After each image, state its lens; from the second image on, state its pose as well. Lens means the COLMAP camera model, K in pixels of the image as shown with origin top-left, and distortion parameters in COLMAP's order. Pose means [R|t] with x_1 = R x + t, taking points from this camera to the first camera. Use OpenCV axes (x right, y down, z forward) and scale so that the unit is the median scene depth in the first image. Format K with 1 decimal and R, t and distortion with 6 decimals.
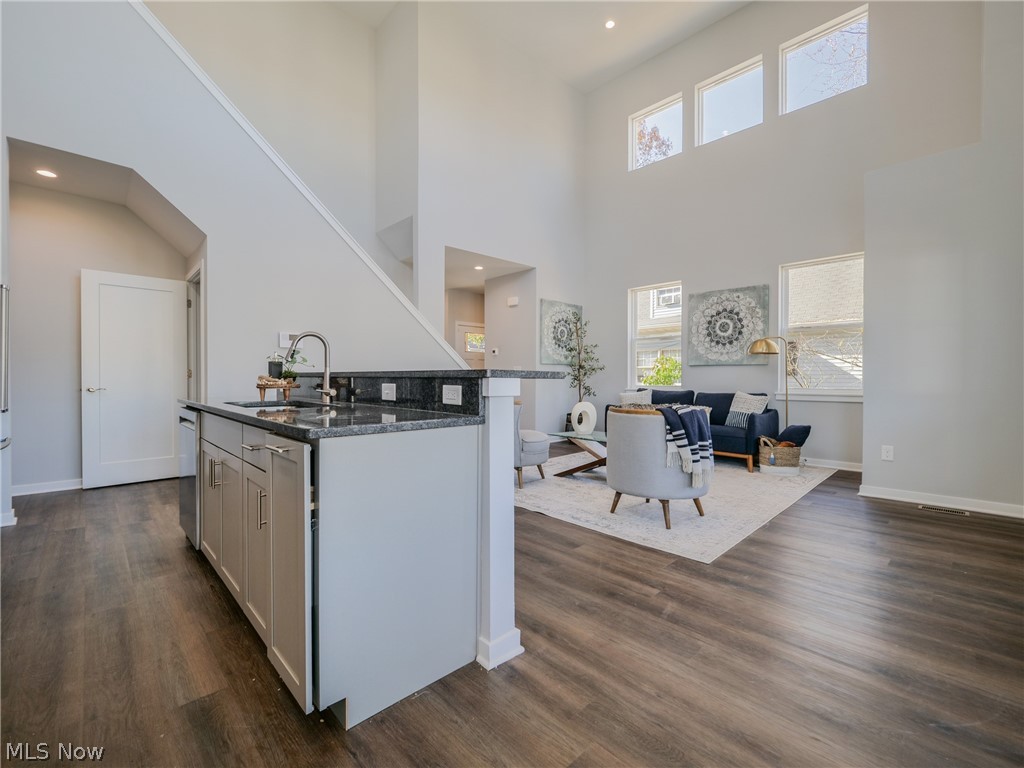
lens RADIAL K [[449.5, 0, 523.1], [0, 449.5, 377.5], [0, 0, 1]] dist [-0.002613, -0.000056]
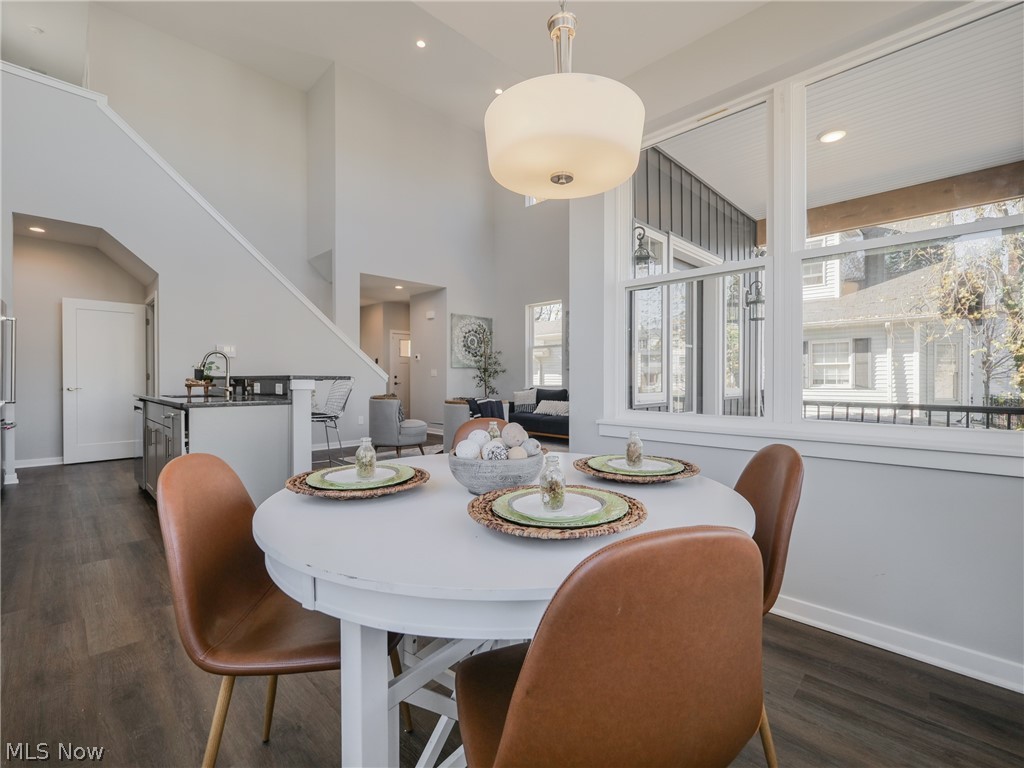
lens RADIAL K [[449.5, 0, 515.7], [0, 449.5, 378.5], [0, 0, 1]] dist [-0.002613, -0.000056]
pose [[0.999684, -0.001419, 0.025089, 0.360138], [0.001427, 0.999999, -0.000304, -0.001136], [-0.025089, 0.000339, 0.999685, -0.403911]]
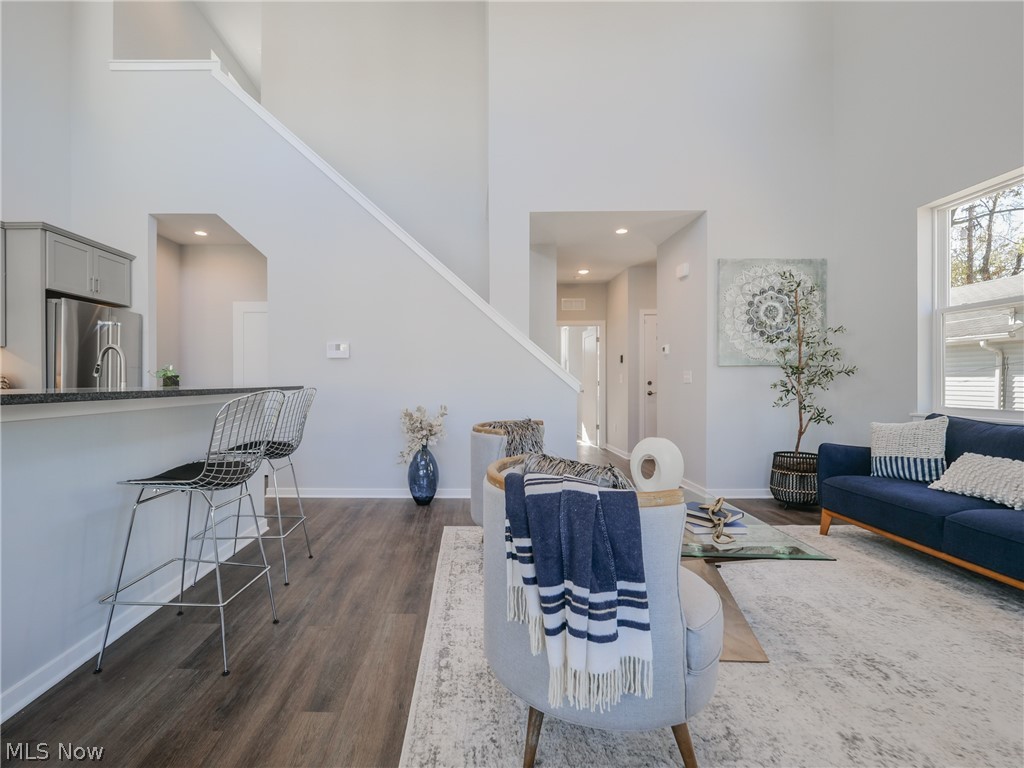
lens RADIAL K [[487.2, 0, 450.8], [0, 487.2, 383.6], [0, 0, 1]] dist [-0.000515, -0.002028]
pose [[0.703891, 0.002938, -0.710302, 0.508910], [-0.000878, 0.999994, 0.003266, -0.016211], [0.710308, -0.001676, 0.703889, 0.548843]]
